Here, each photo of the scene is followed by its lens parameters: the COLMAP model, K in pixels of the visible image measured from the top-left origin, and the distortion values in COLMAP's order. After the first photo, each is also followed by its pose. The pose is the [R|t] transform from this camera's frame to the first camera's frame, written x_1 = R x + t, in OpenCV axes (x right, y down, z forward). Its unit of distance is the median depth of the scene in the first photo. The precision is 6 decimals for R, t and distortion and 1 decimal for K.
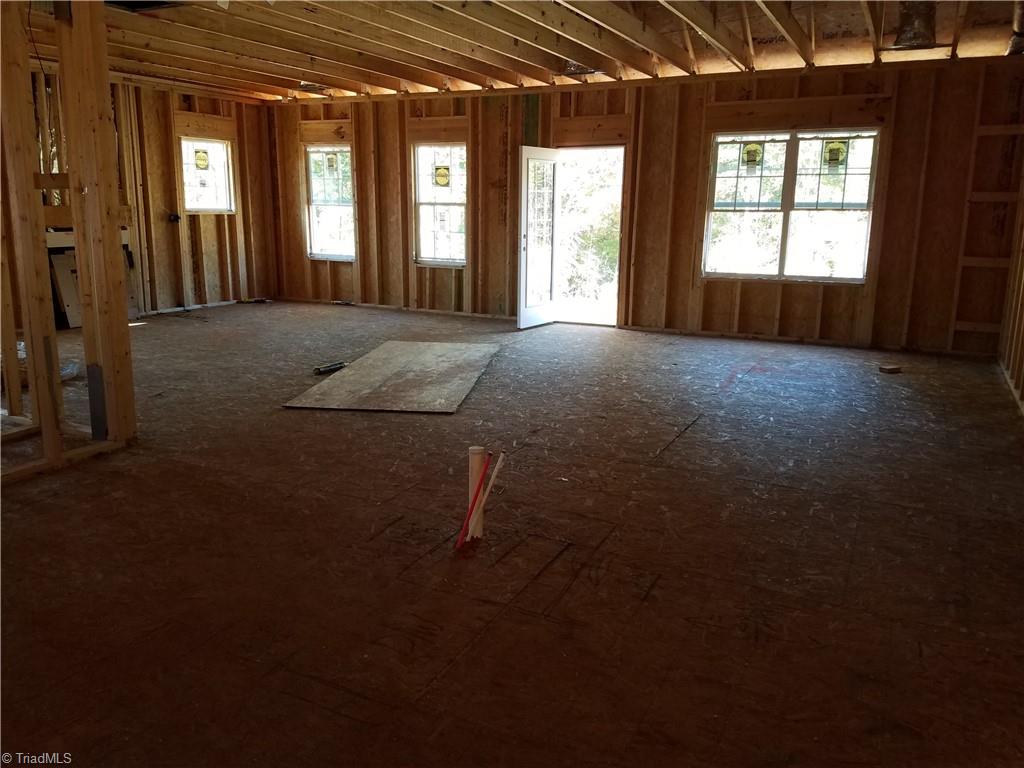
lens RADIAL K [[773.4, 0, 505.1], [0, 773.4, 374.8], [0, 0, 1]] dist [0.114307, -0.173151]
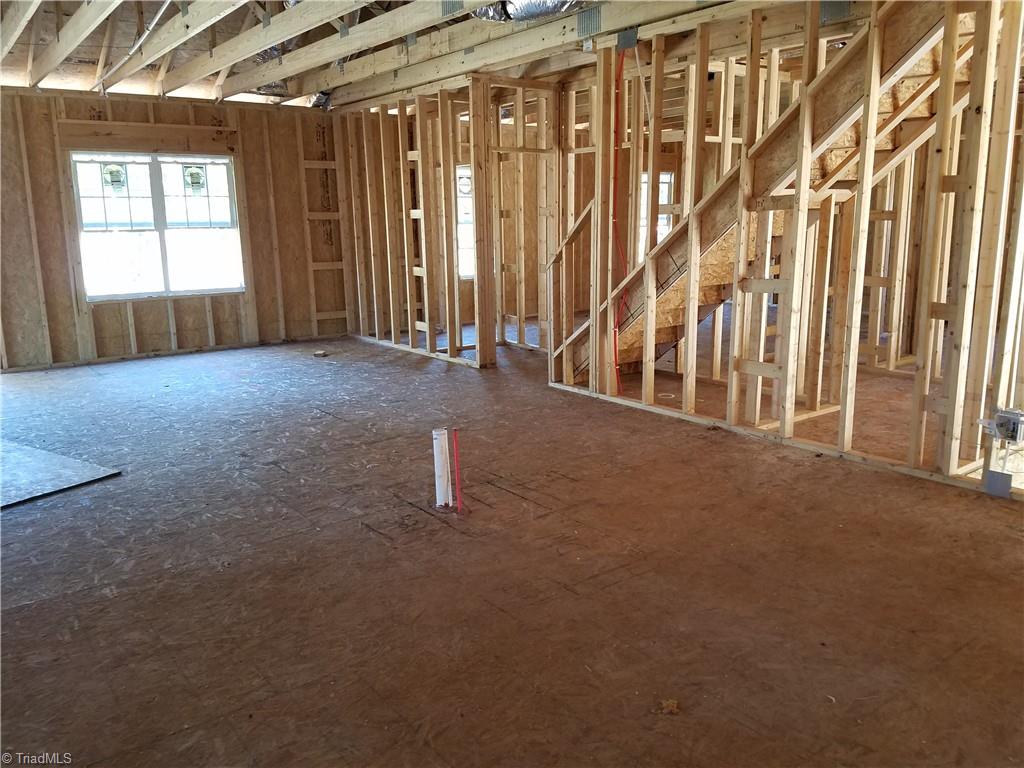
lens RADIAL K [[773.4, 0, 533.1], [0, 773.4, 383.6], [0, 0, 1]] dist [0.114307, -0.173151]
pose [[0.412862, -0.204384, 0.887565, -0.404949], [0.210412, 0.969539, 0.125384, -0.038087], [-0.886155, 0.134988, 0.443291, 0.125458]]
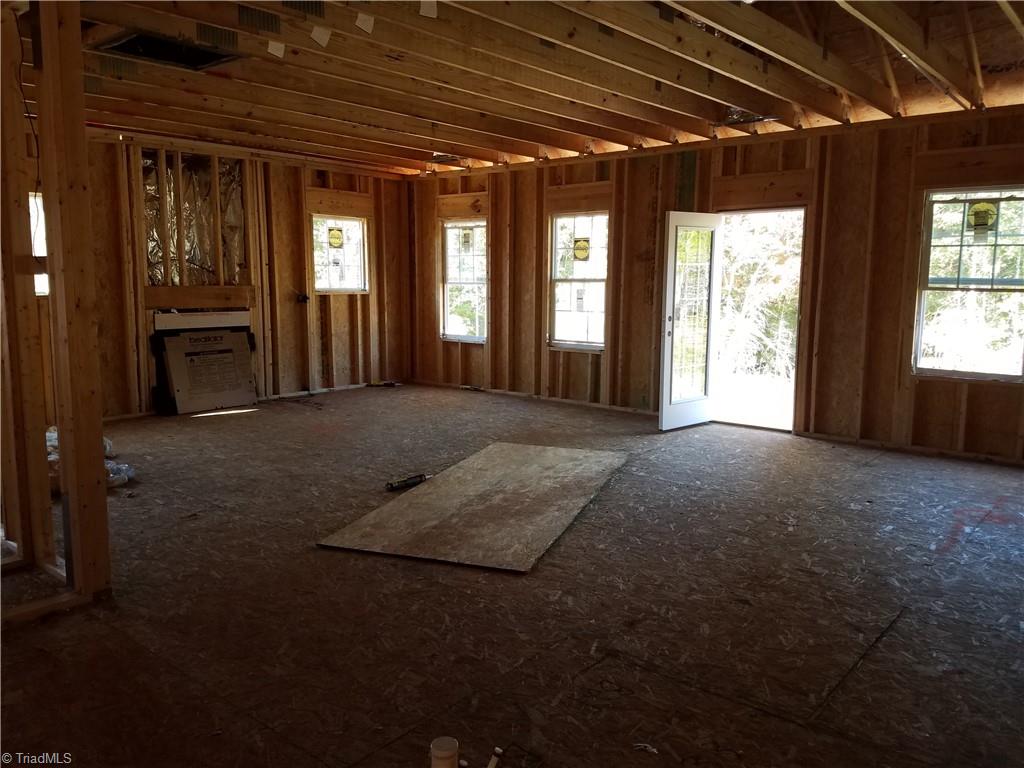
lens RADIAL K [[773.4, 0, 506.2], [0, 773.4, 381.5], [0, 0, 1]] dist [0.114307, -0.173151]
pose [[0.972680, 0.024770, -0.230826, 0.049303], [-0.043224, 0.996228, -0.075237, -0.046620], [0.228092, 0.083159, 0.970082, 0.179809]]
